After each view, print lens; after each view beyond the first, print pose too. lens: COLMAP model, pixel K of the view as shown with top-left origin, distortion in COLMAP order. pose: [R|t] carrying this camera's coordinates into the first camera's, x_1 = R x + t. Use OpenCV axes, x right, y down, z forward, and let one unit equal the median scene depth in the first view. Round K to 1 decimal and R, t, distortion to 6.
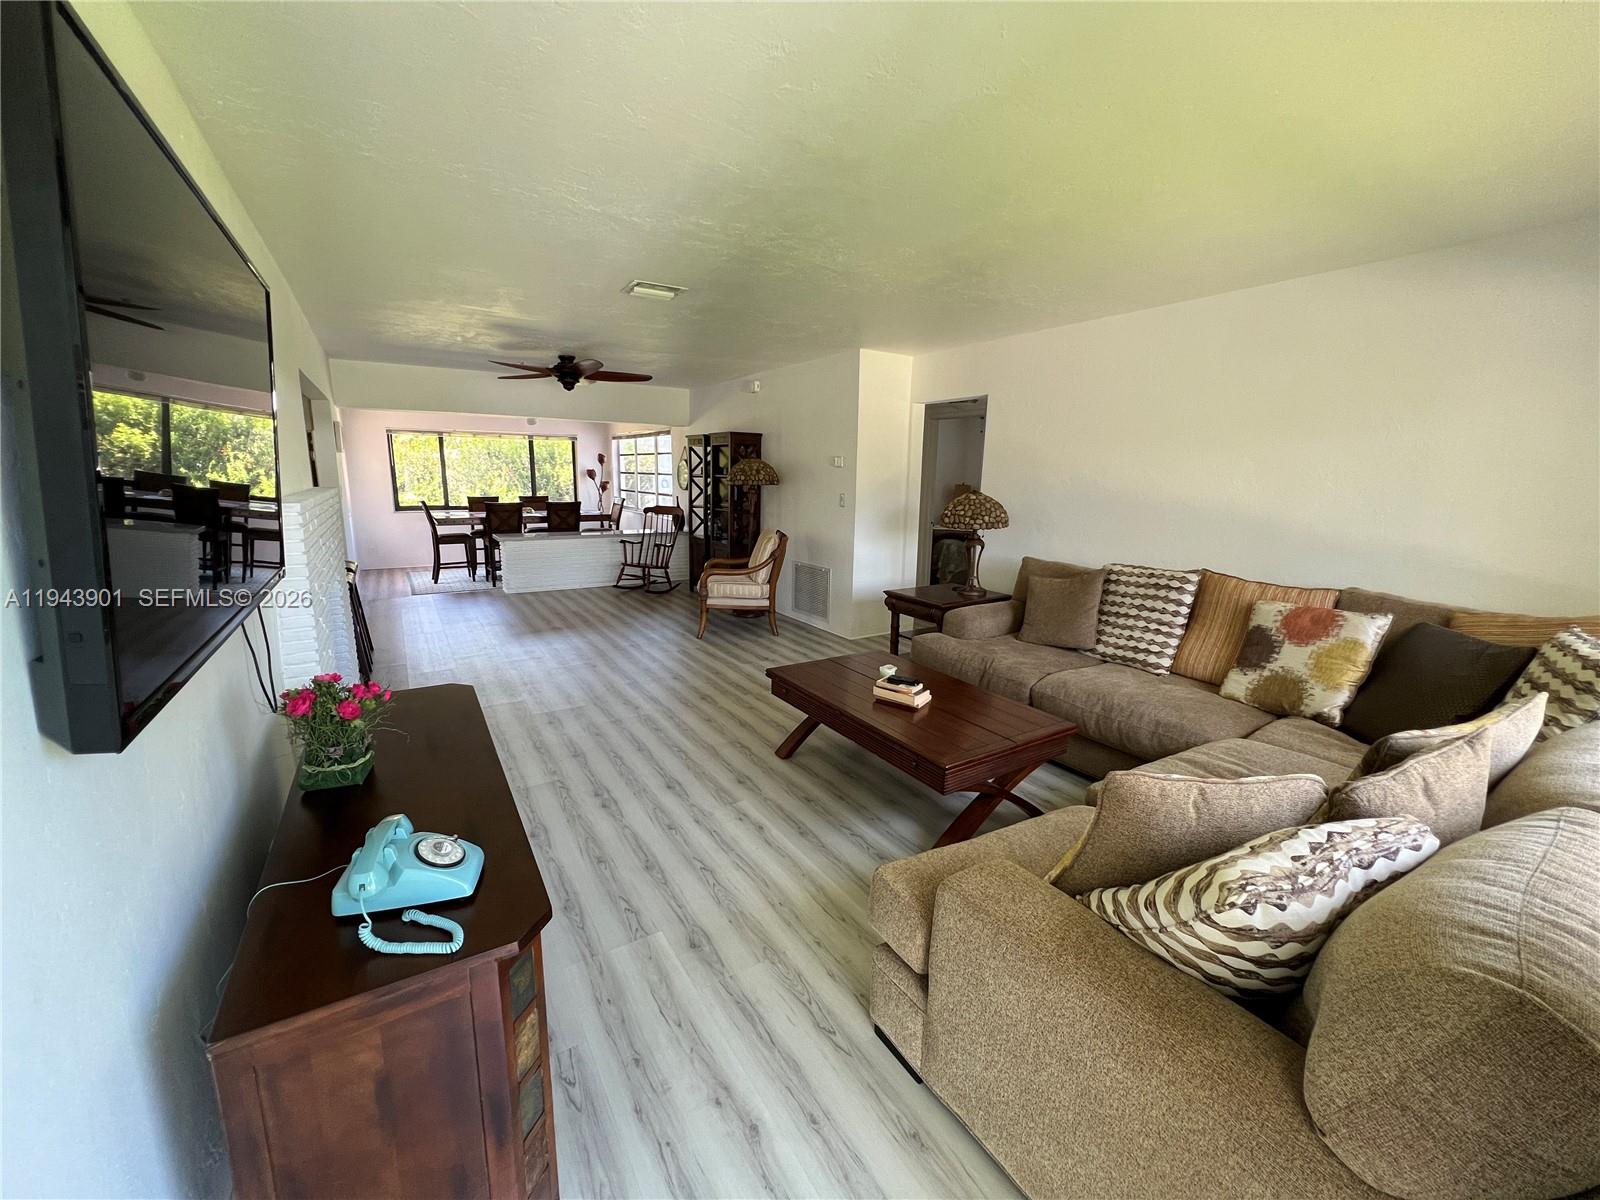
lens RADIAL K [[641.7, 0, 795.5], [0, 641.7, 605.4], [0, 0, 1]] dist [-0.001203, 0.000301]
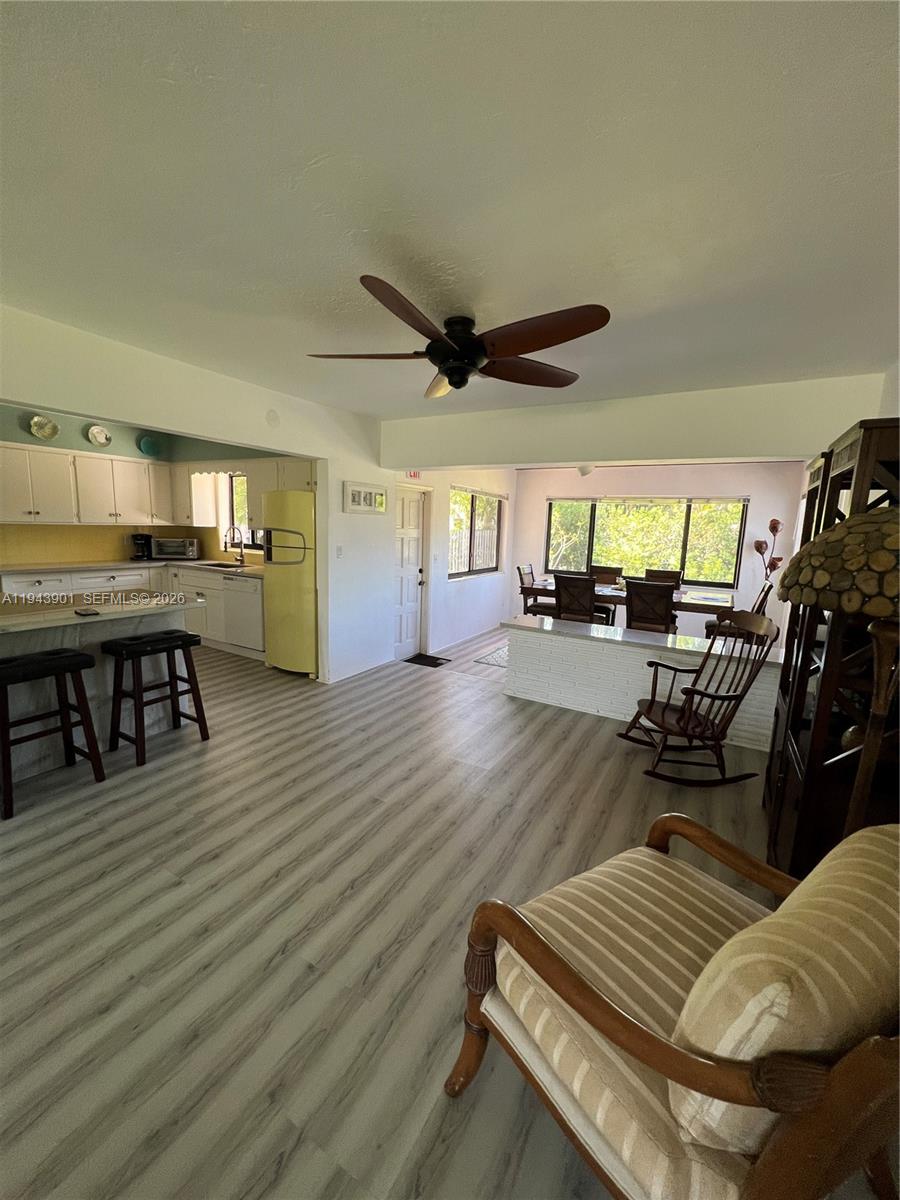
lens RADIAL K [[481.3, 0, 447.7], [0, 481.3, 598.0], [0, 0, 1]] dist [-0.001203, 0.000301]
pose [[0.466676, 0.131079, -0.874661, 0.010608], [-0.207266, 0.977625, 0.035923, -0.126353], [0.859799, 0.164523, 0.483402, 0.591334]]
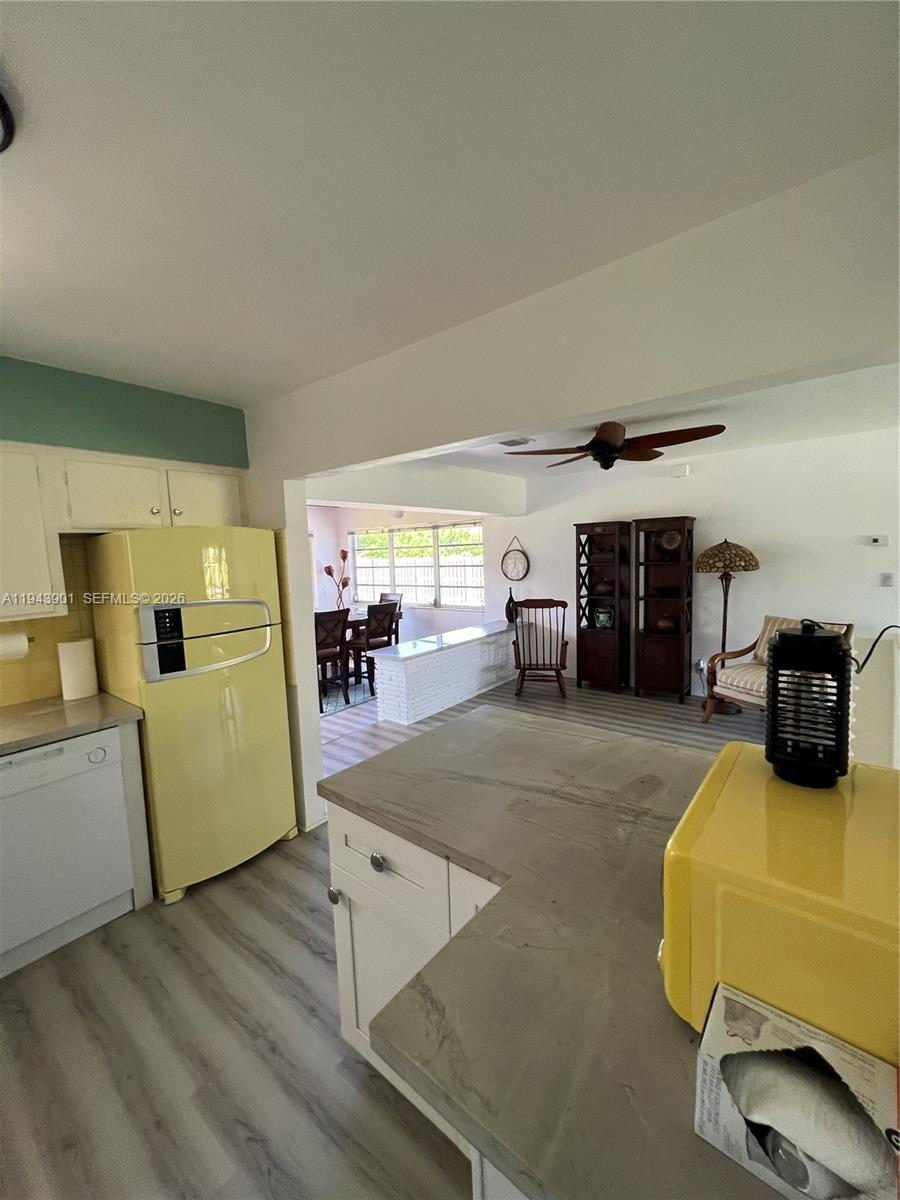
lens RADIAL K [[481.3, 0, 449.3], [0, 481.3, 598.4], [0, 0, 1]] dist [-0.001203, 0.000301]
pose [[0.941896, -0.084370, 0.325137, -0.534177], [0.121088, 0.988146, -0.094369, -0.101737], [-0.313321, 0.128256, 0.940947, 0.369436]]
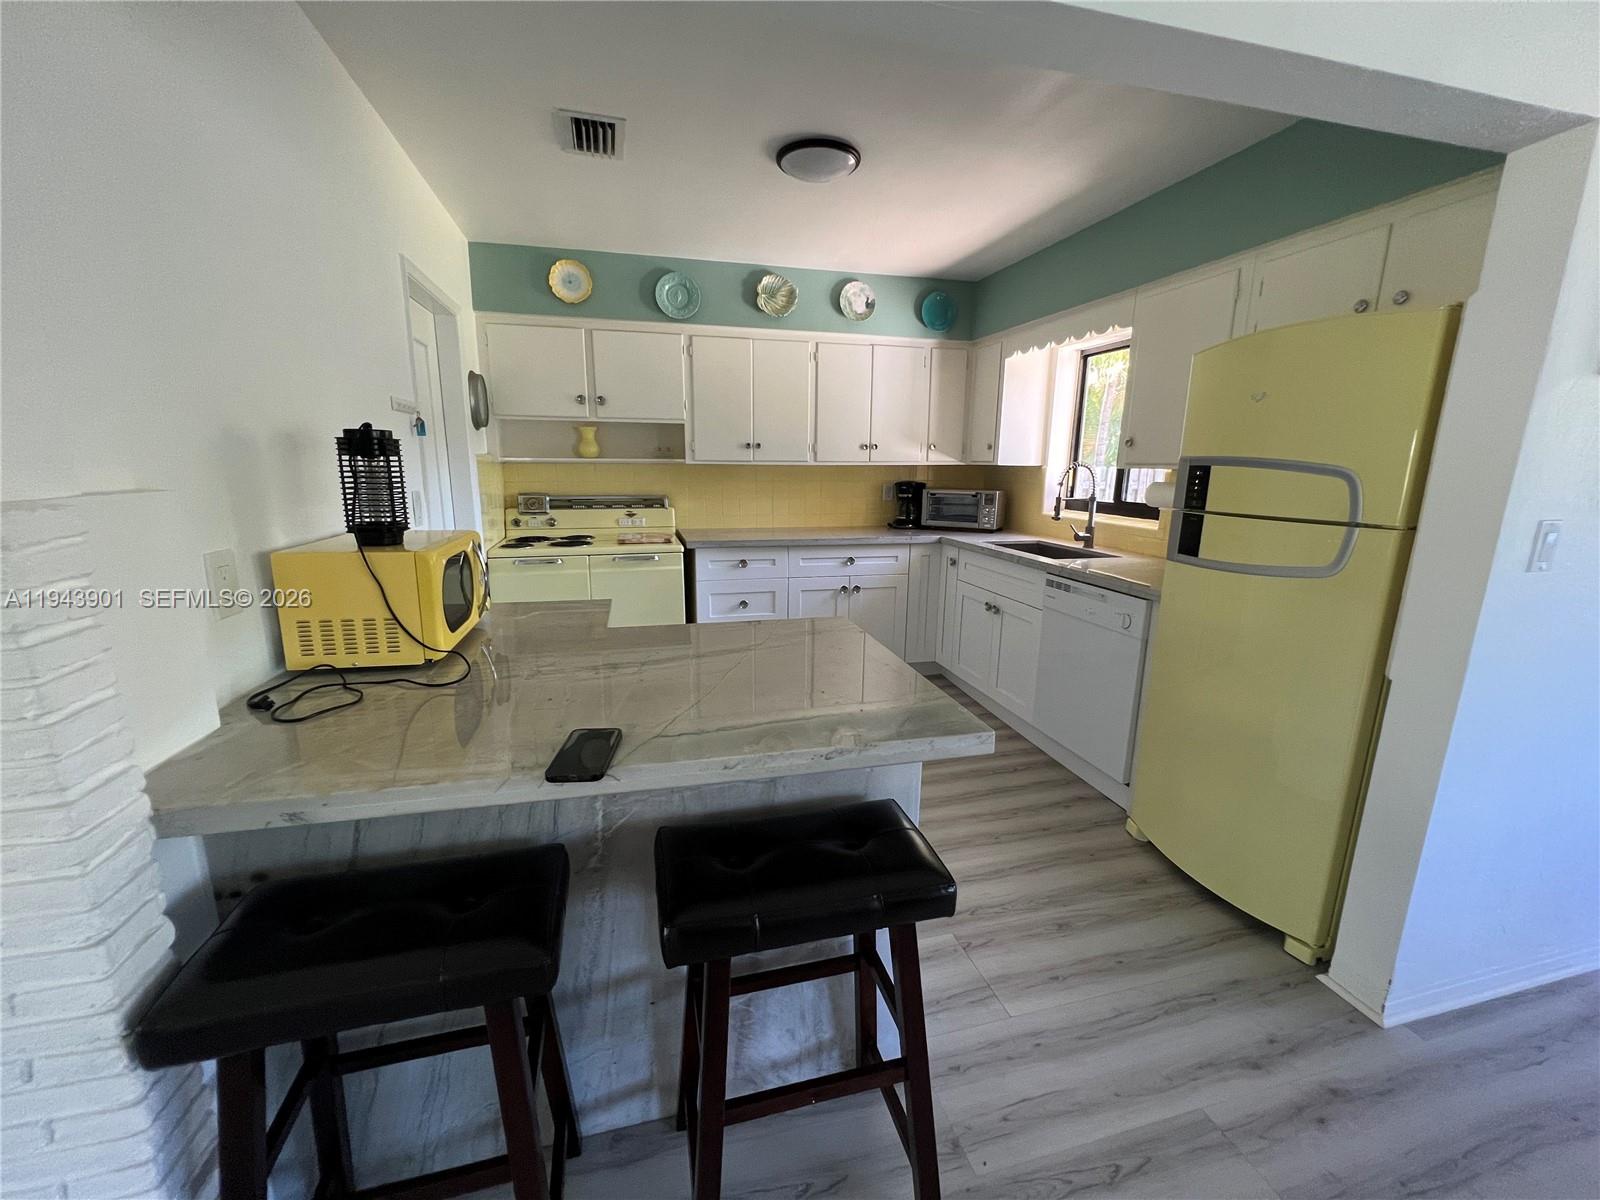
lens RADIAL K [[641.7, 0, 795.5], [0, 641.7, 599.4], [0, 0, 1]] dist [-0.001203, 0.000301]
pose [[-0.299162, 0.181345, -0.936812, -0.300642], [-0.210286, 0.945108, 0.250103, -0.119810], [0.930743, 0.271820, -0.244606, 0.598760]]
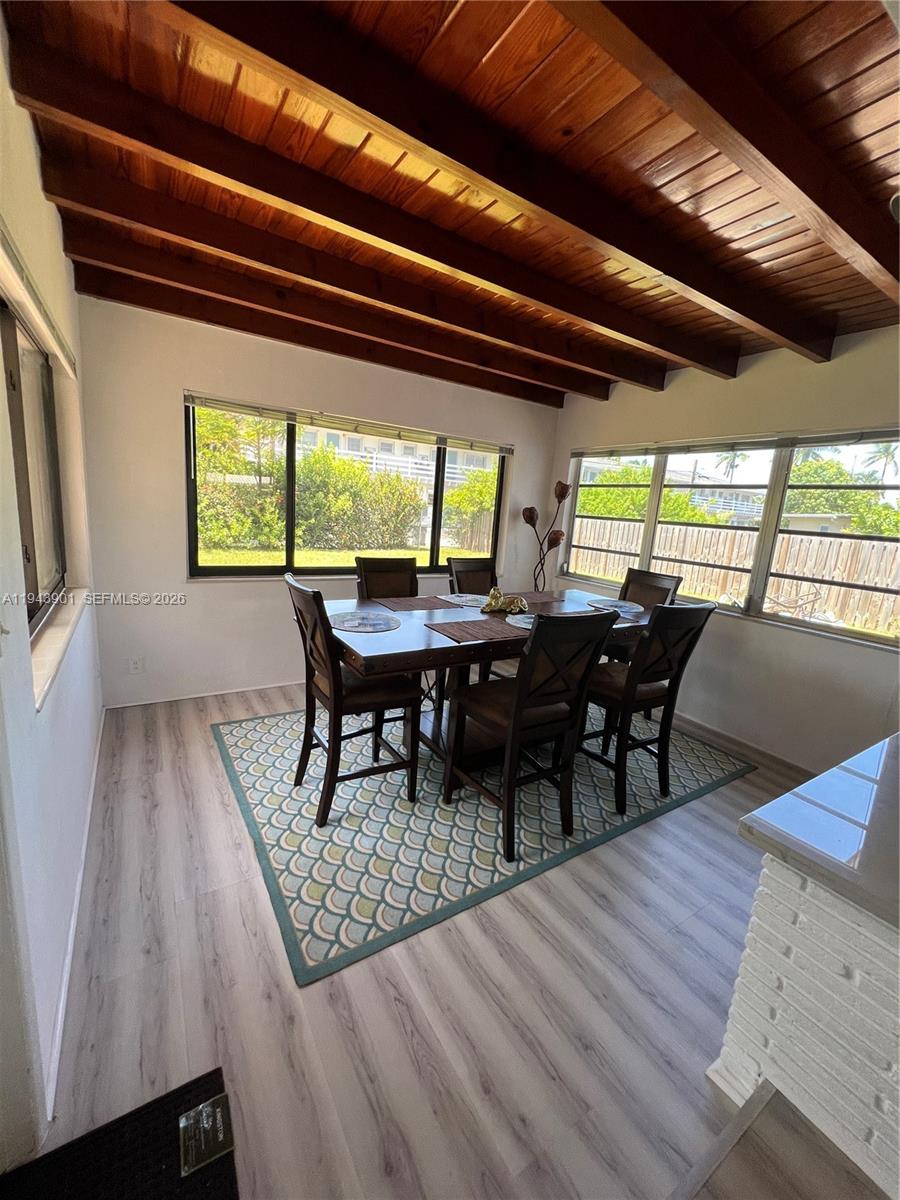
lens RADIAL K [[481.3, 0, 455.9], [0, 481.3, 597.3], [0, 0, 1]] dist [-0.001203, 0.000301]
pose [[0.998076, 0.053998, 0.030455, -0.542523], [-0.053289, 0.998299, -0.023646, -0.164650], [-0.031680, 0.021978, 0.999256, 0.798143]]
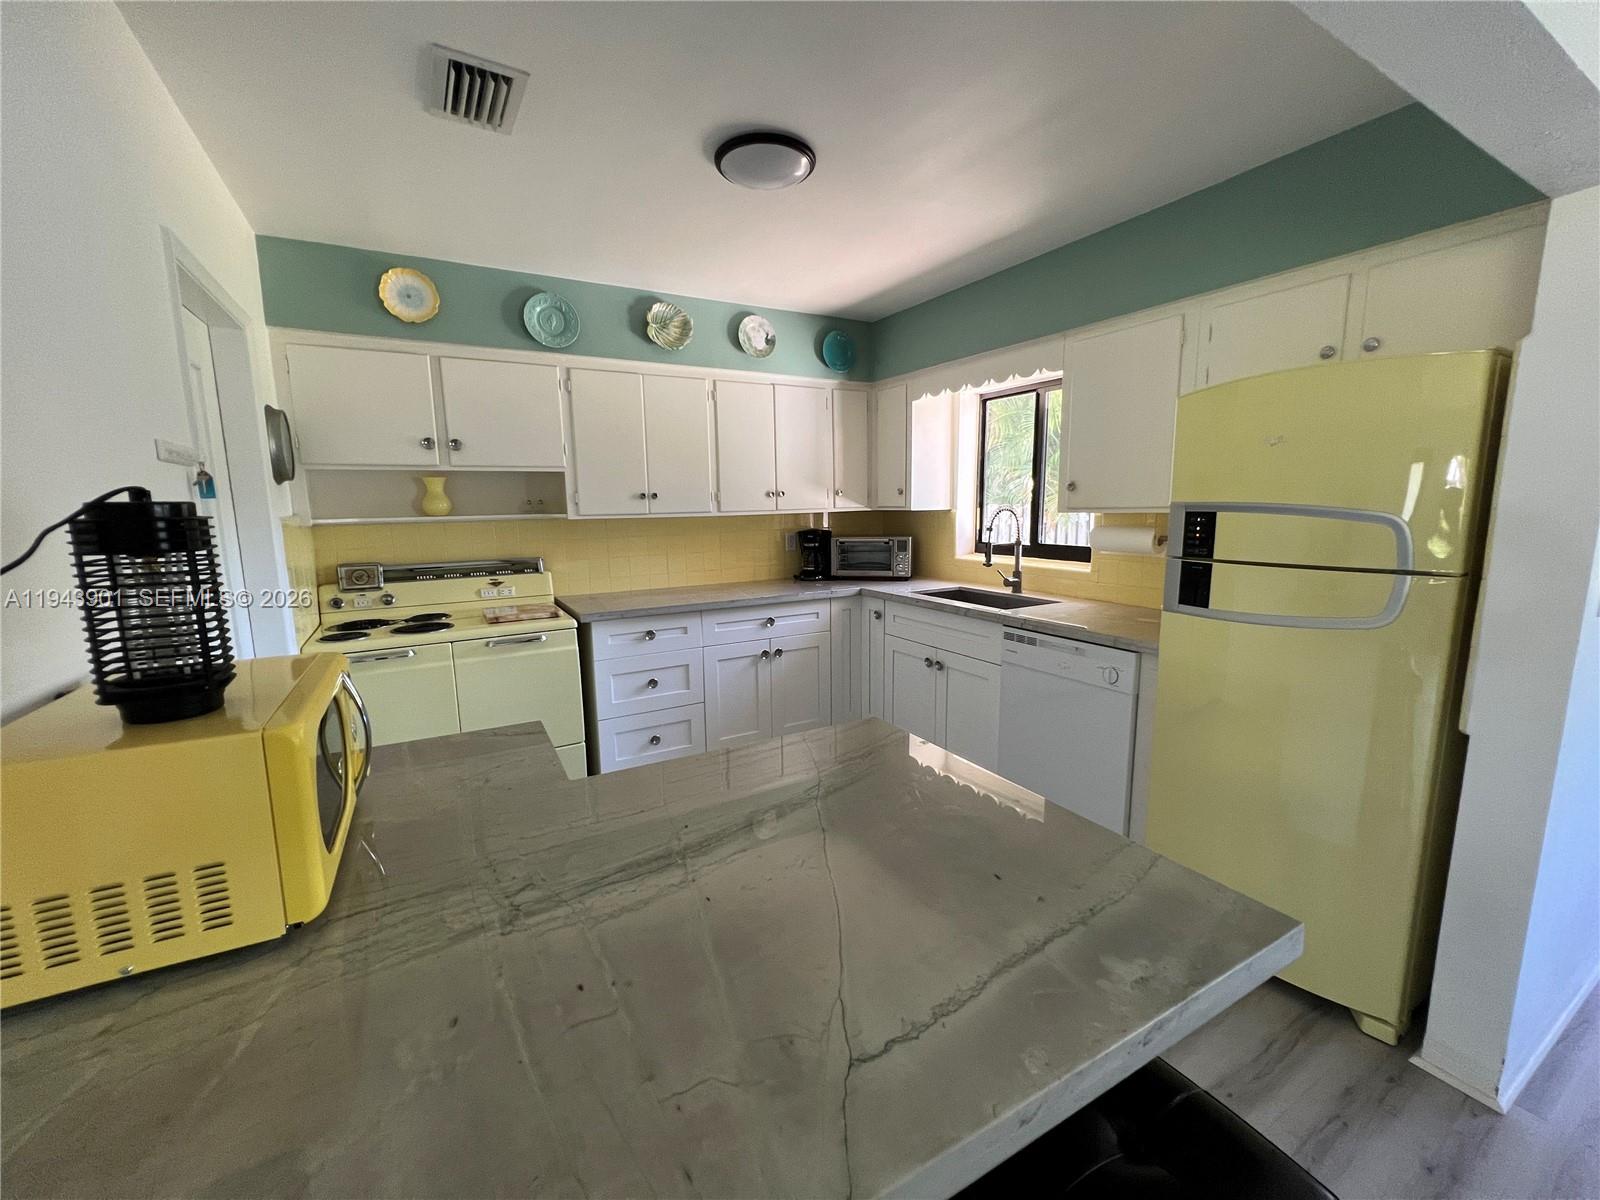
lens RADIAL K [[641.7, 0, 795.7], [0, 641.7, 600.8], [0, 0, 1]] dist [-0.001203, 0.000301]
pose [[-0.038486, 0.135639, -0.990011, -0.347783], [-0.190946, 0.971490, 0.140525, -0.112462], [0.980846, 0.194447, -0.011489, 0.531881]]
